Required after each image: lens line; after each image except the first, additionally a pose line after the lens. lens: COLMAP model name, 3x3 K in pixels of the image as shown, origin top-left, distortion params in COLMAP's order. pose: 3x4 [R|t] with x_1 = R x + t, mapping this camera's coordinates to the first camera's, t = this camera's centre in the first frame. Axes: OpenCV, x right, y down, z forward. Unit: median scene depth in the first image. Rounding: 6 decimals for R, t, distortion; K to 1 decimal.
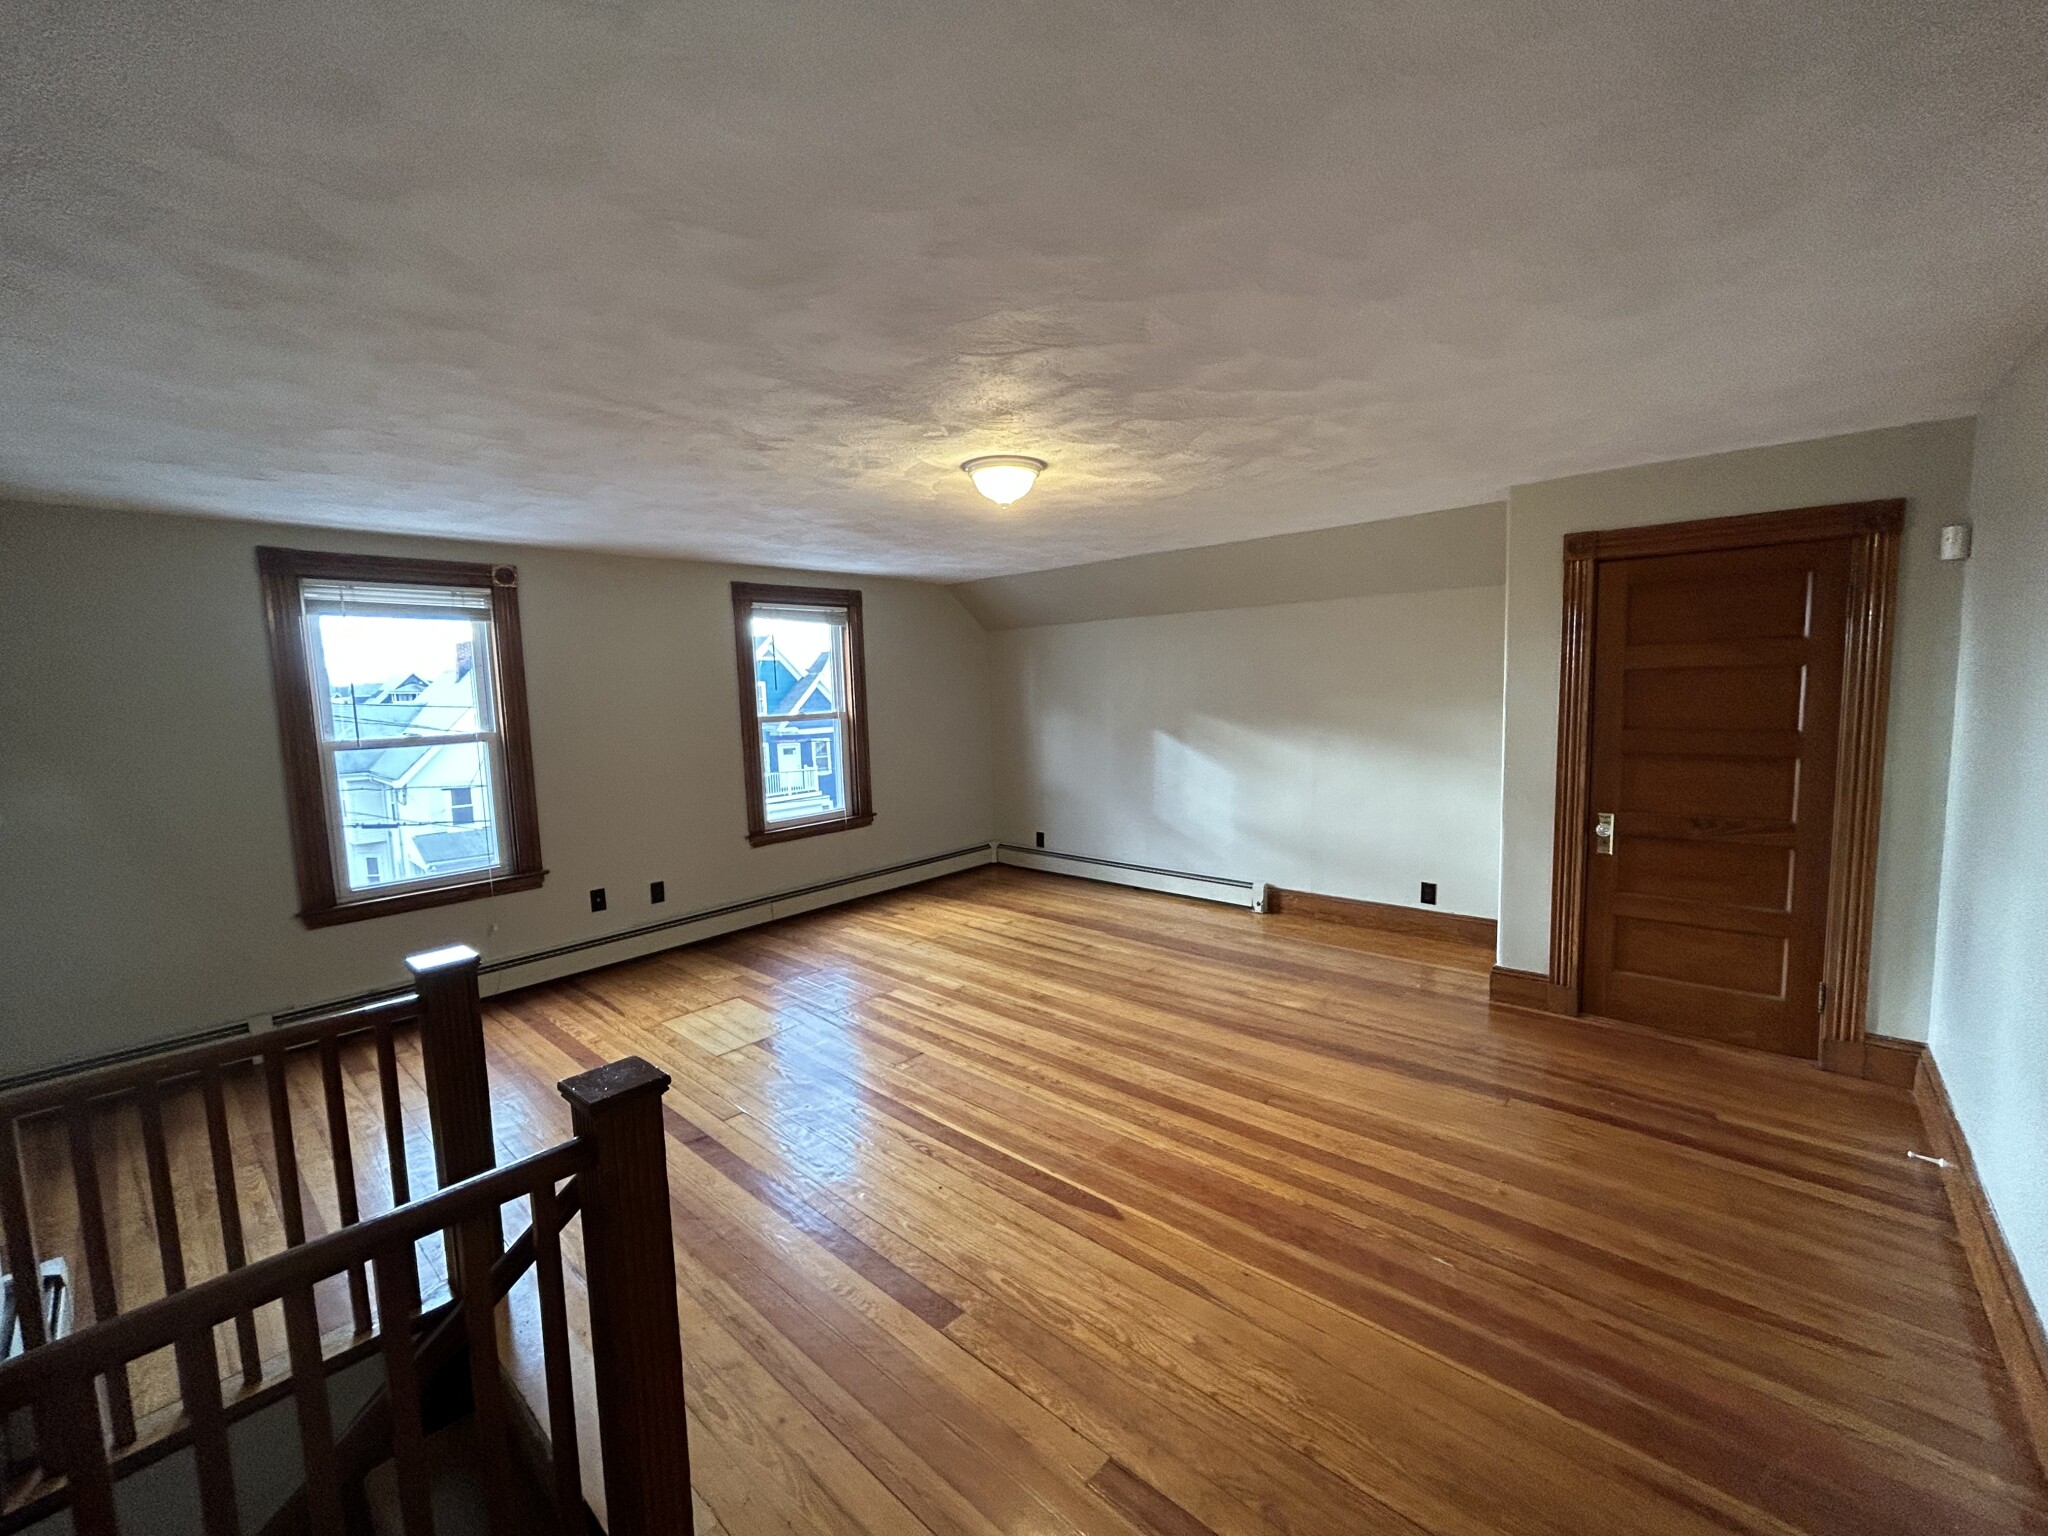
lens RADIAL K [[830.4, 0, 1022.4], [0, 830.4, 767.7], [0, 0, 1]] dist [-0.004937, 0.001986]
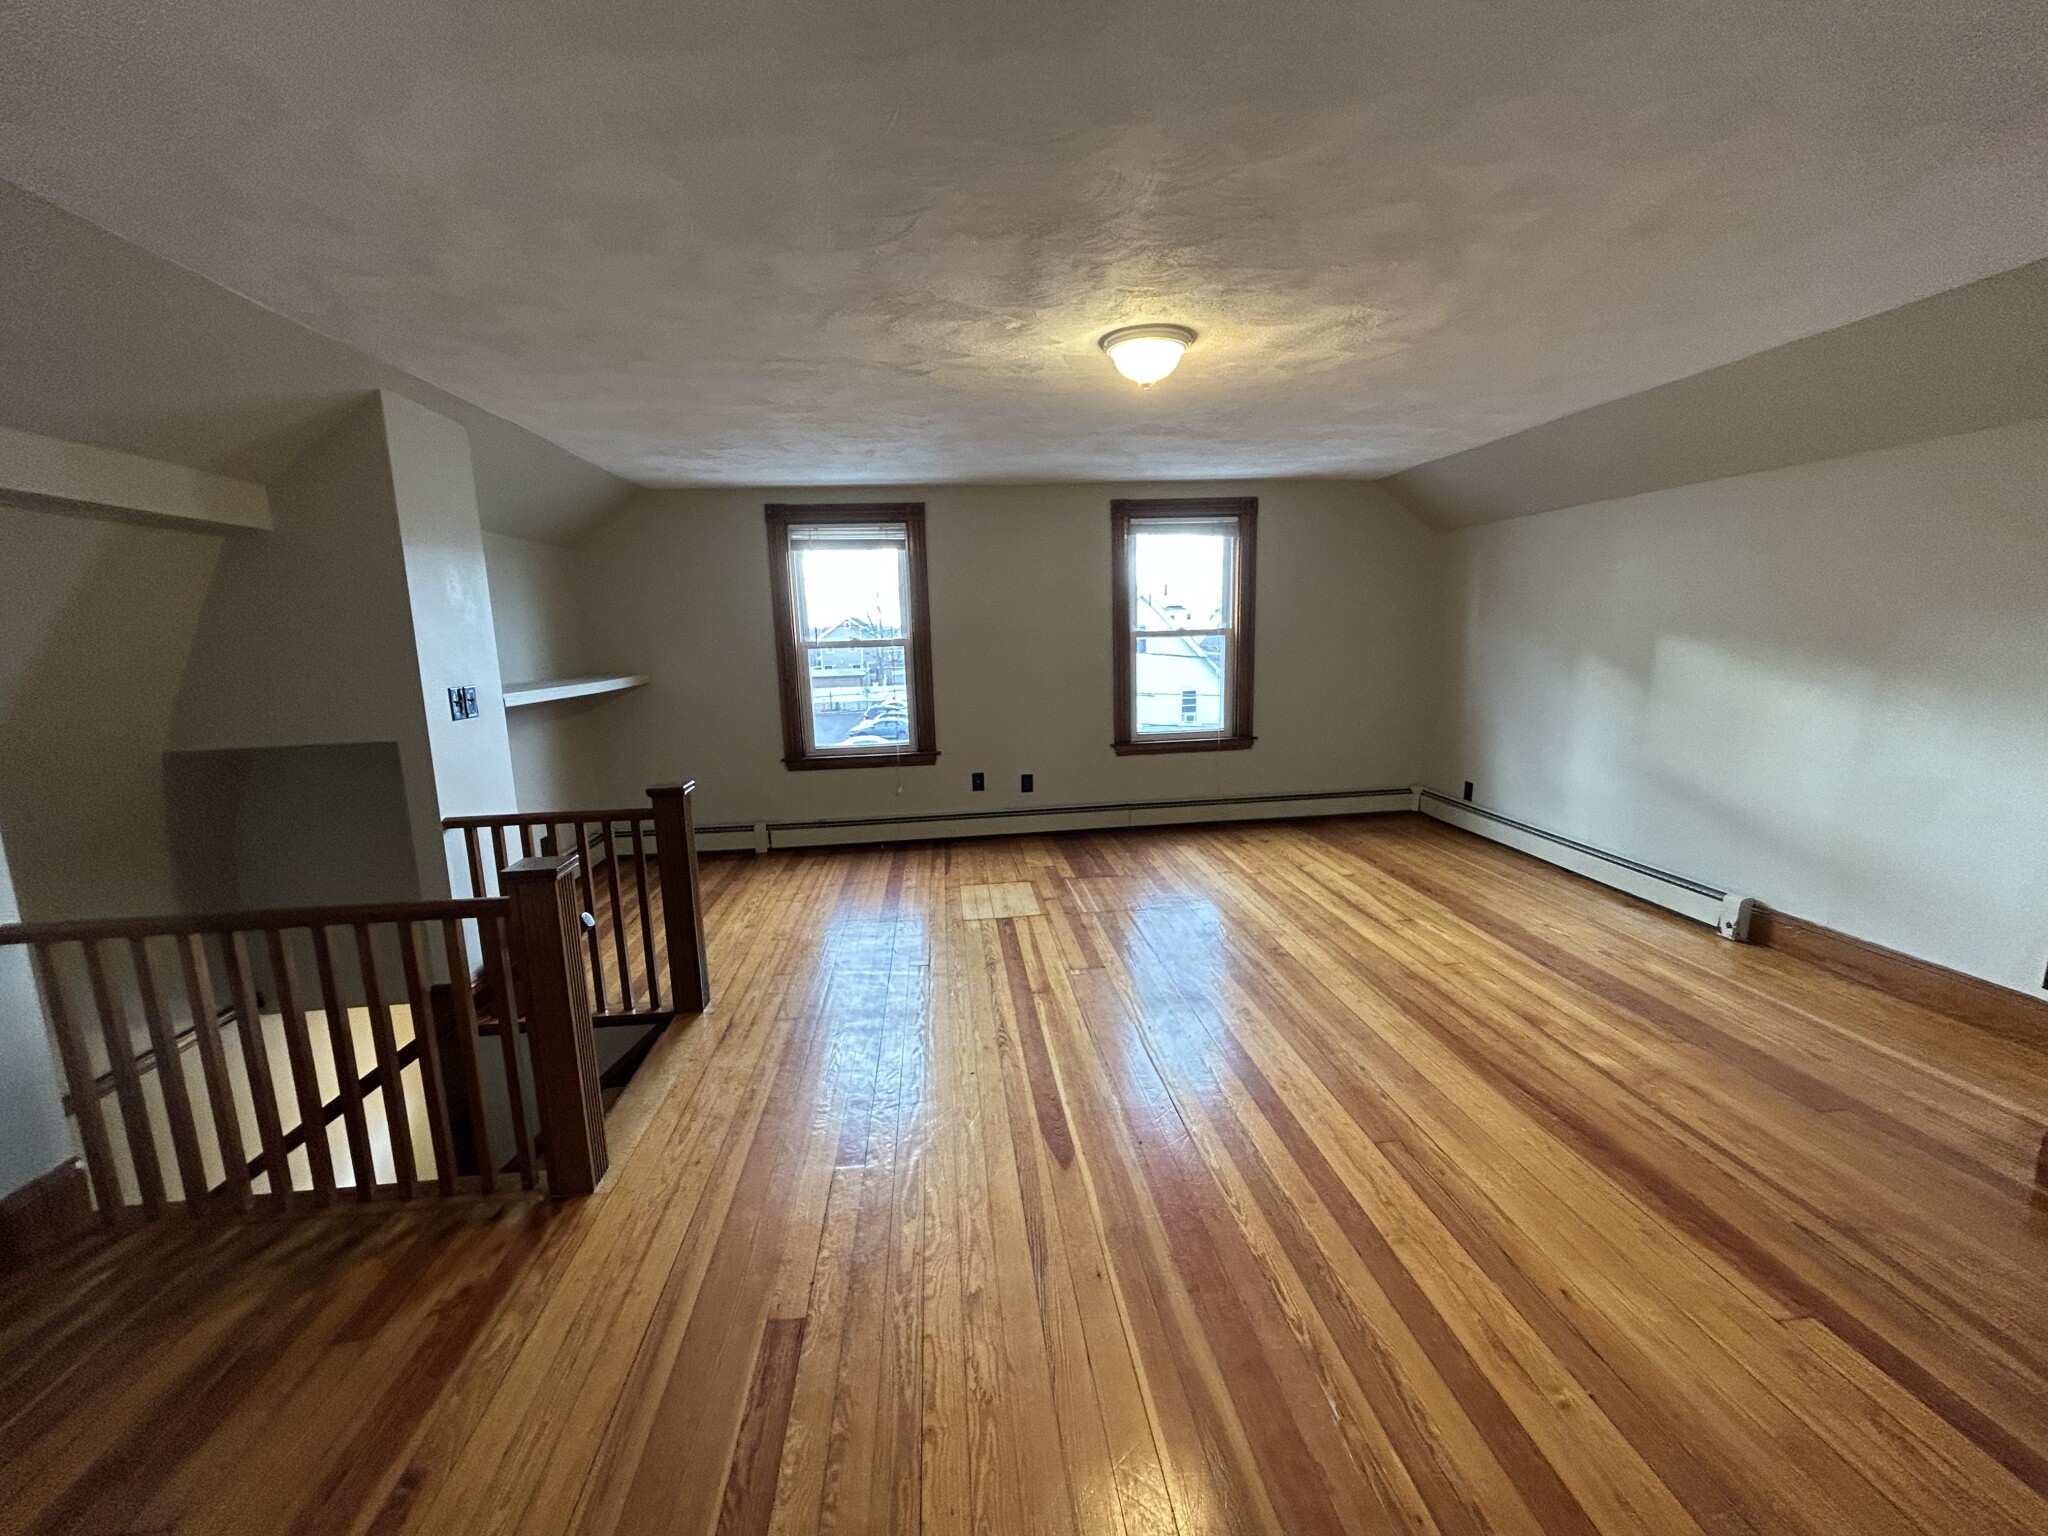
lens RADIAL K [[830.4, 0, 1025.3], [0, 830.4, 766.7], [0, 0, 1]] dist [-0.004937, 0.001986]
pose [[0.742627, 0.122878, -0.658335, 0.380720], [-0.063010, 0.991483, 0.113982, -0.004002], [0.666734, -0.043164, 0.744045, 0.174344]]
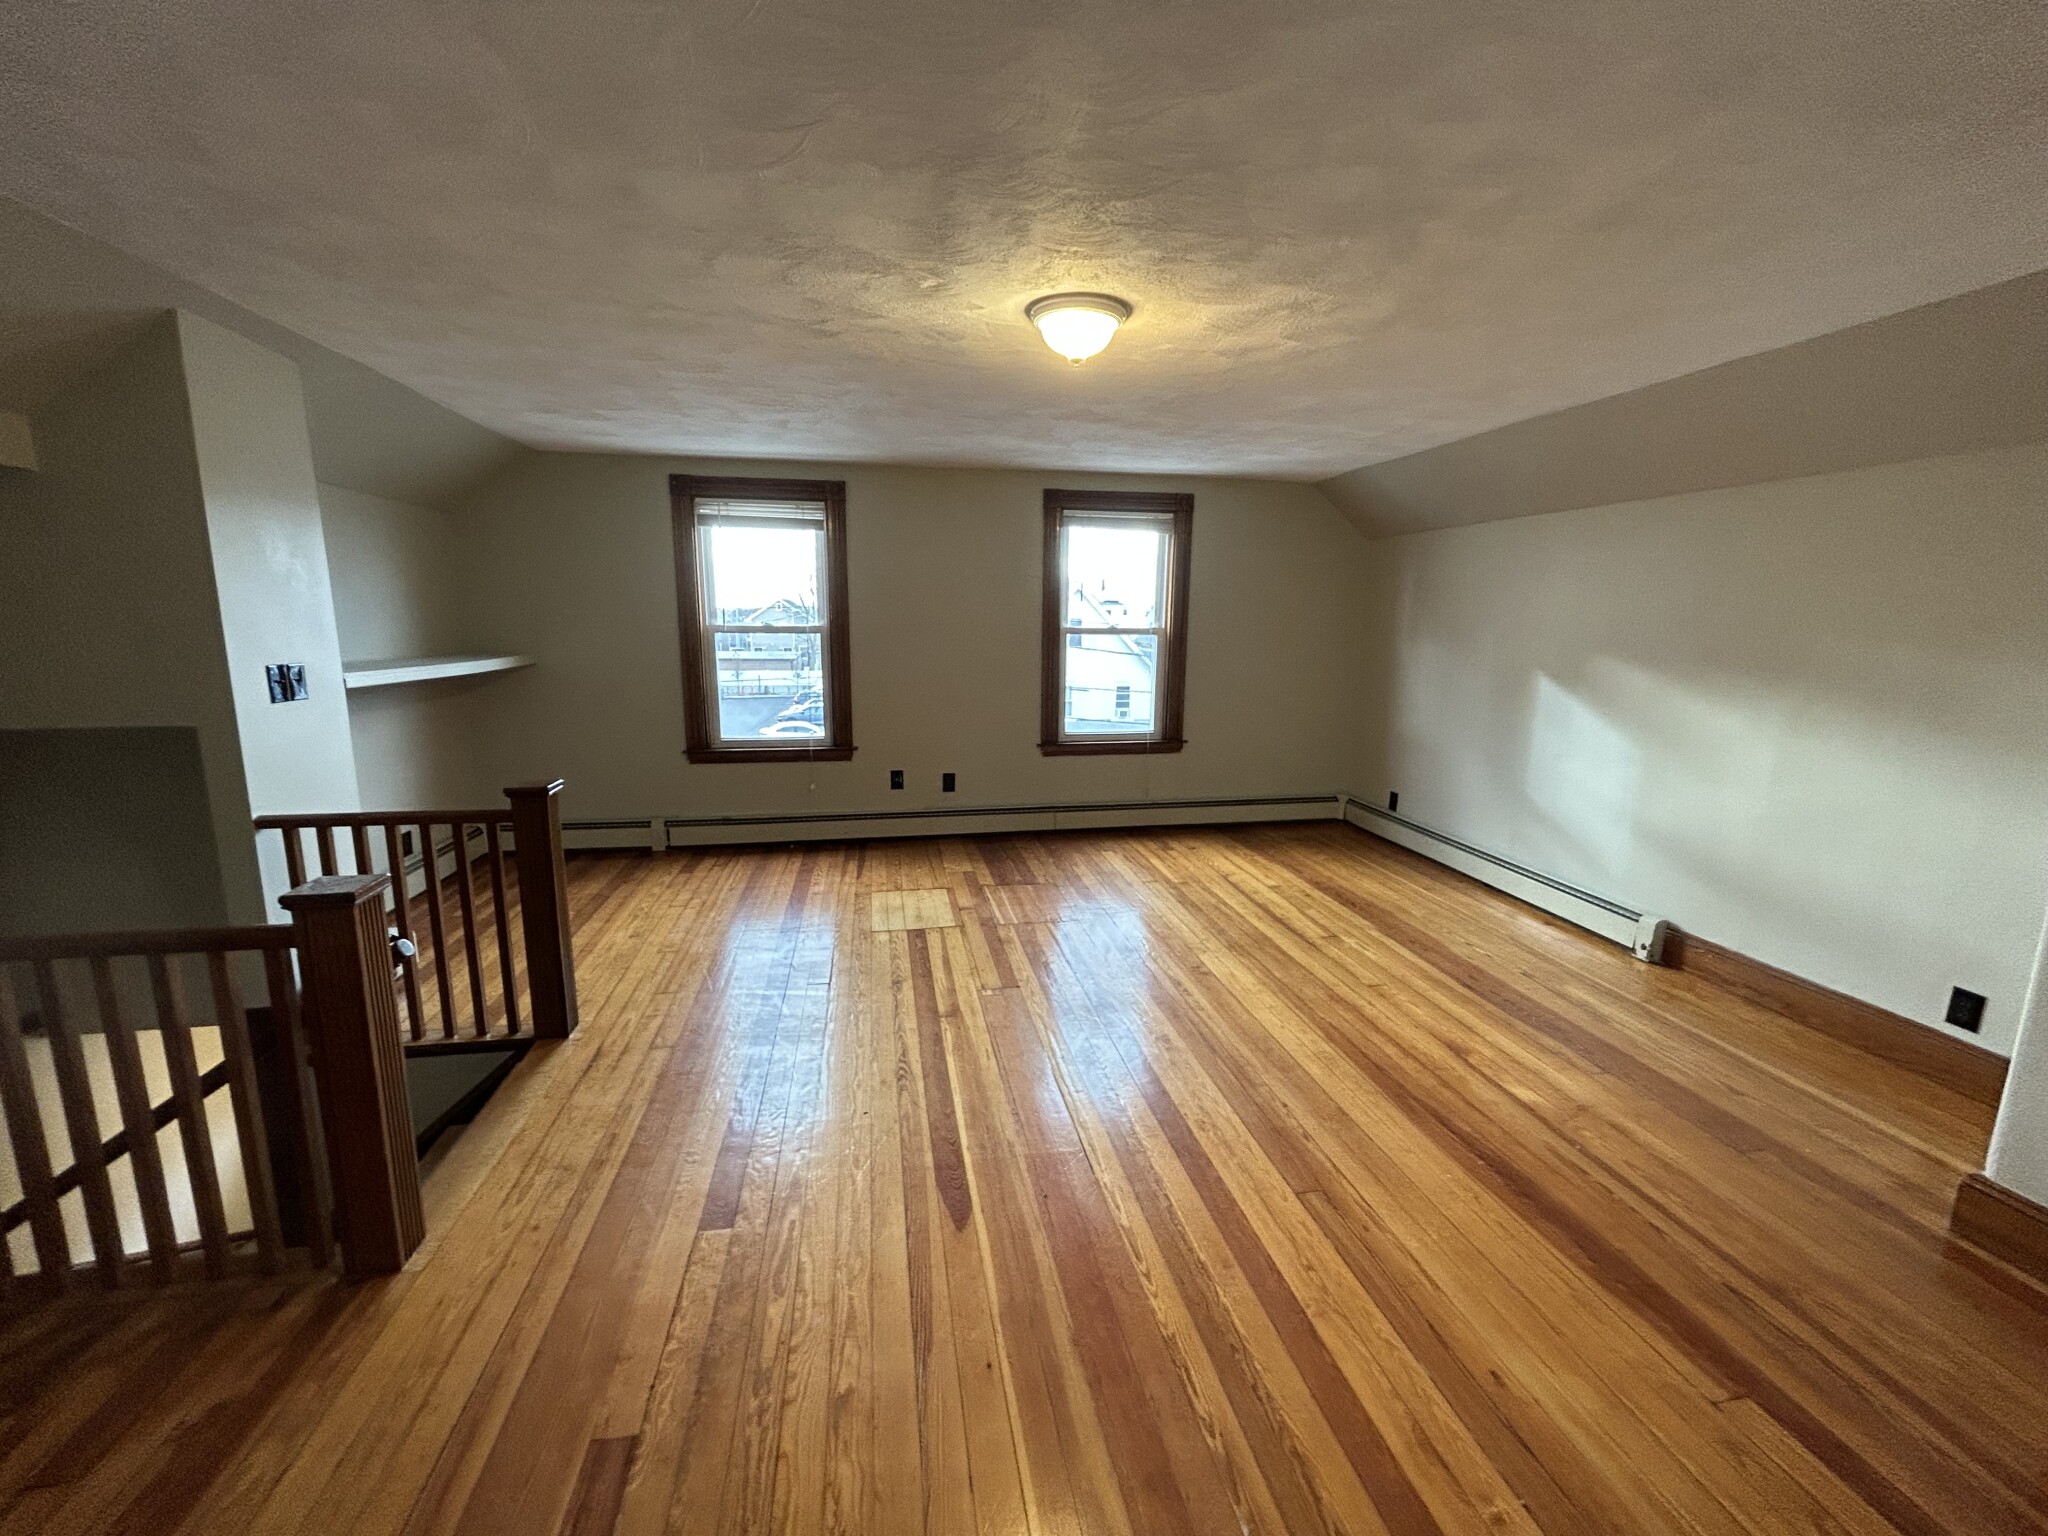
lens RADIAL K [[830.4, 0, 1026.5], [0, 830.4, 765.2], [0, 0, 1]] dist [-0.004937, 0.001986]
pose [[0.790008, 0.148887, -0.594744, 0.354019], [-0.097833, 0.988249, 0.117444, -0.013440], [0.605241, -0.034596, 0.795291, 0.231249]]
